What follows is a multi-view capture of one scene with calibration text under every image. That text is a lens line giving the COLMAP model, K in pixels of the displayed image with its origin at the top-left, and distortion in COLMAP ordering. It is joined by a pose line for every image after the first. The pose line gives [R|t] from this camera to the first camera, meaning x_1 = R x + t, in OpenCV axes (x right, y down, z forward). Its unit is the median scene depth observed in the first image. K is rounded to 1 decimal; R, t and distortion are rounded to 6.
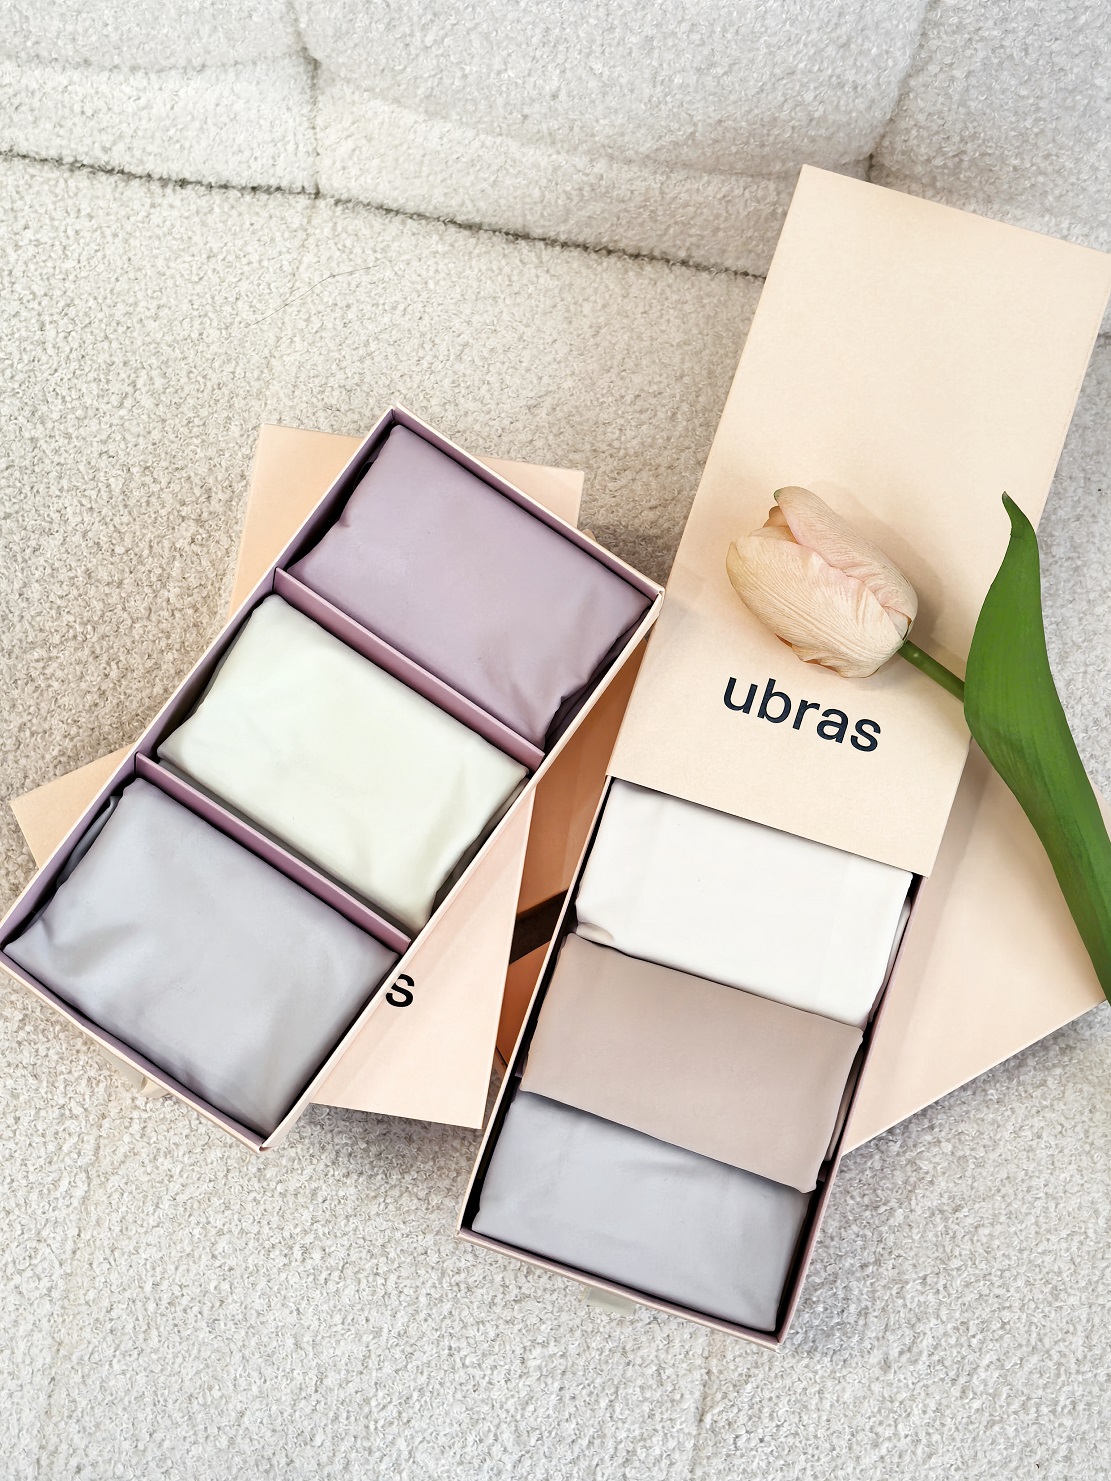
lens RADIAL K [[2356.2, 0, 524.5], [0, 2356.2, 744.9], [0, 0, 1]] dist [0.330818, -1.424898]
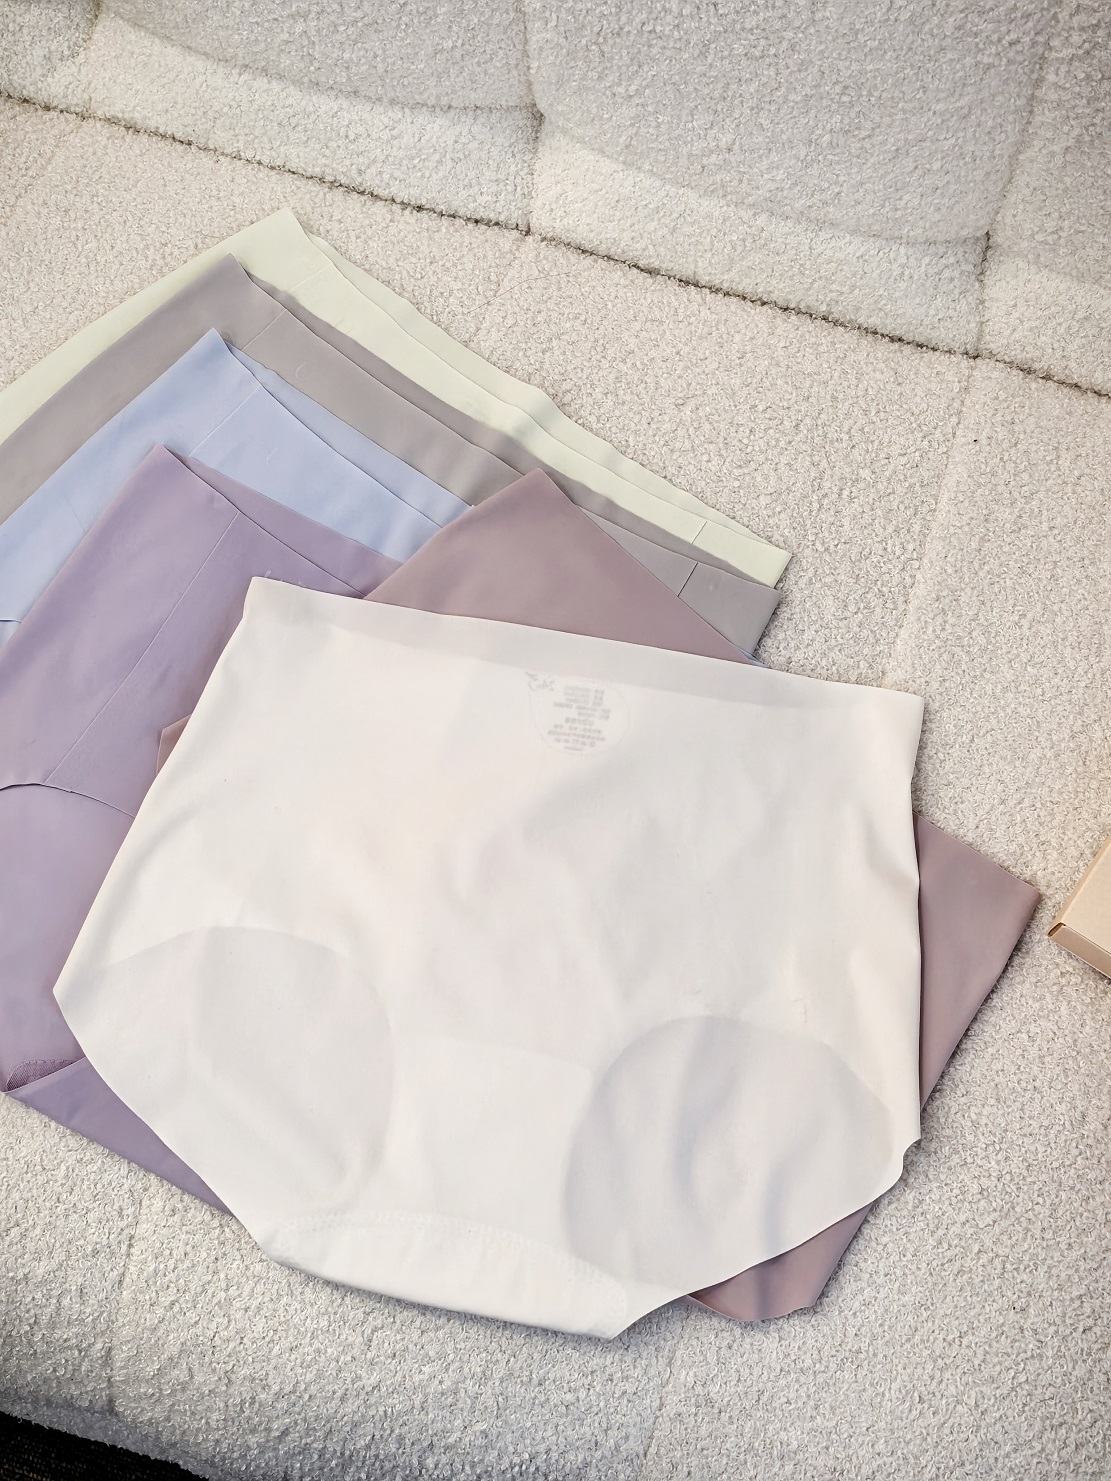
lens RADIAL K [[2345.3, 0, 555.5], [0, 2345.3, 740.5], [0, 0, 1]] dist [0.312260, -1.322858]
pose [[0.989511, 0.125527, -0.071495, 0.047235], [-0.134498, 0.981136, -0.138859, 0.195011], [0.052716, 0.147019, 0.987728, -0.149766]]
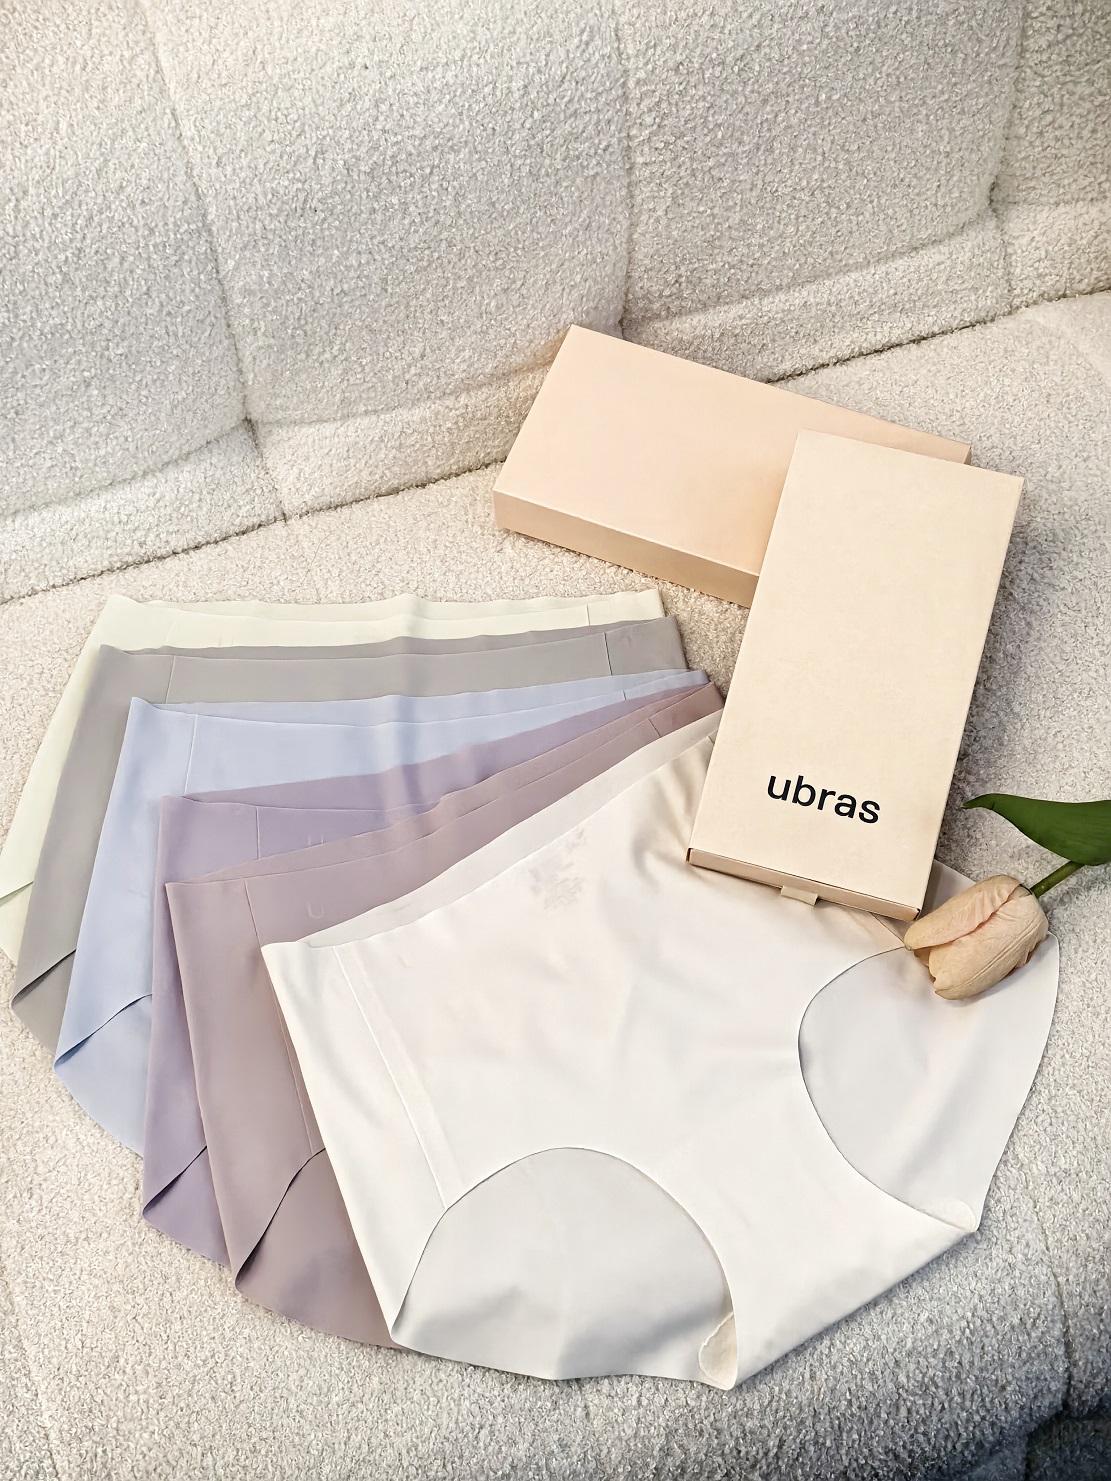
lens RADIAL K [[2347.3, 0, 523.2], [0, 2347.3, 688.3], [0, 0, 1]] dist [0.378938, -1.578316]
pose [[0.879469, -0.426279, 0.211706, -0.317030], [0.472606, 0.834814, -0.282364, 0.330720], [-0.056369, 0.348384, 0.935655, -0.293554]]
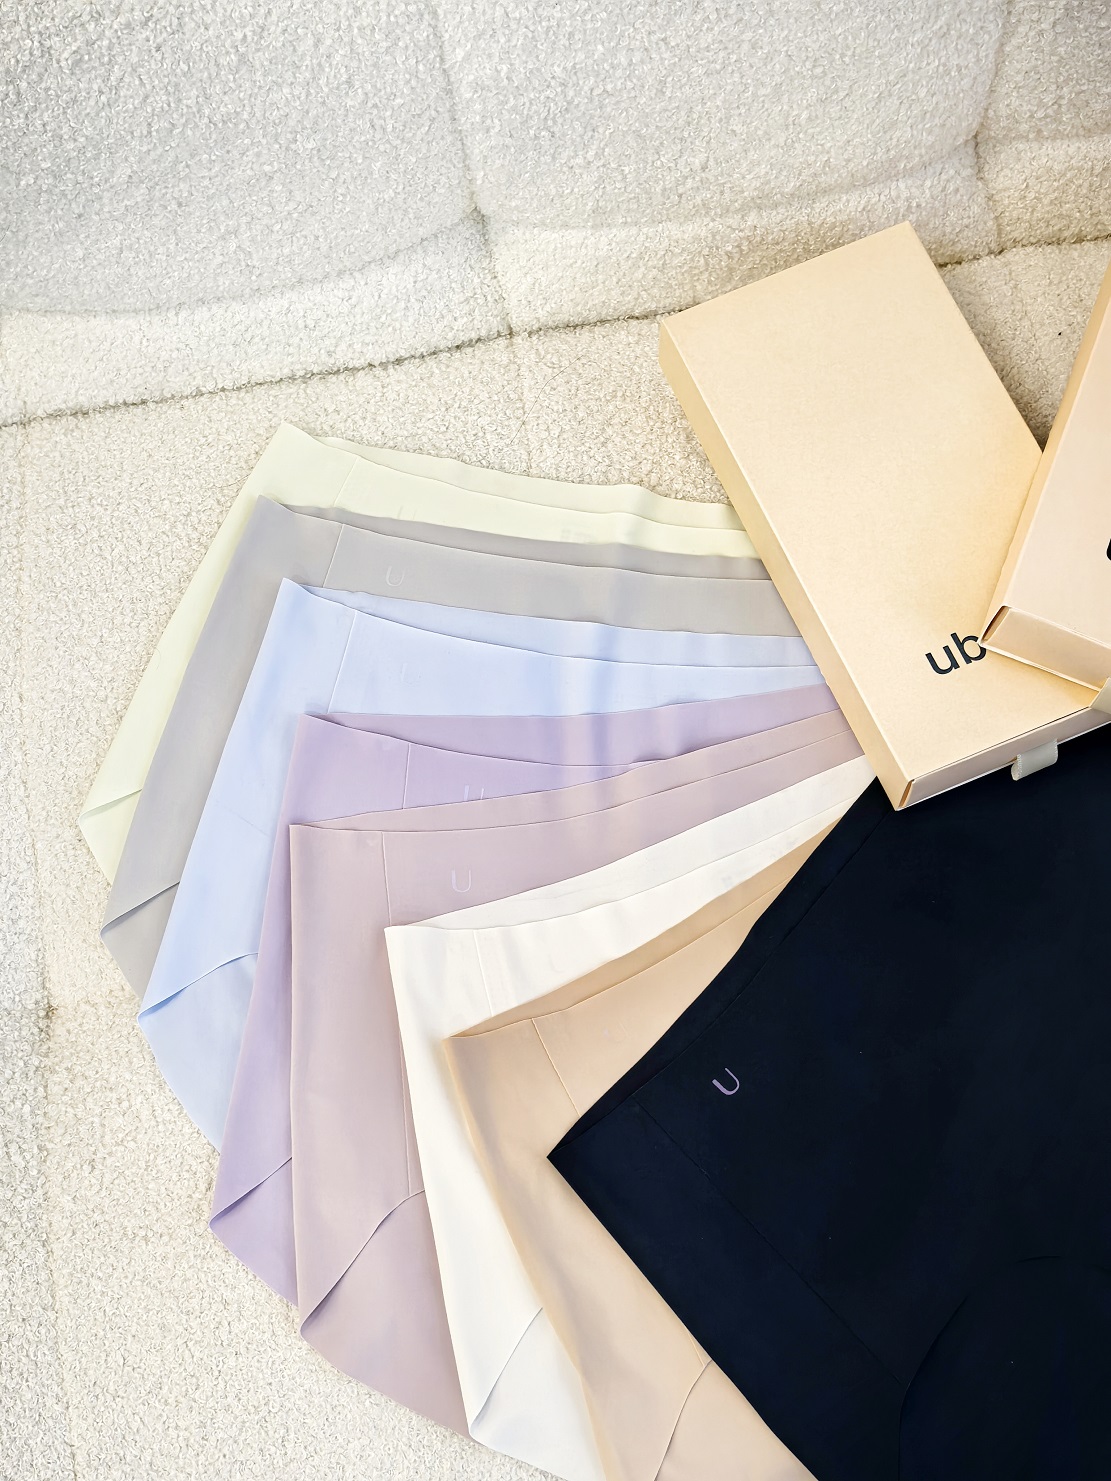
lens RADIAL K [[2356.2, 0, 524.5], [0, 2356.2, 744.9], [0, 0, 1]] dist [0.330818, -1.424898]
pose [[0.948125, -0.317867, -0.004319, -0.145248], [0.315615, 0.942859, -0.106784, 0.081381], [0.038015, 0.099882, 0.994273, -0.111401]]
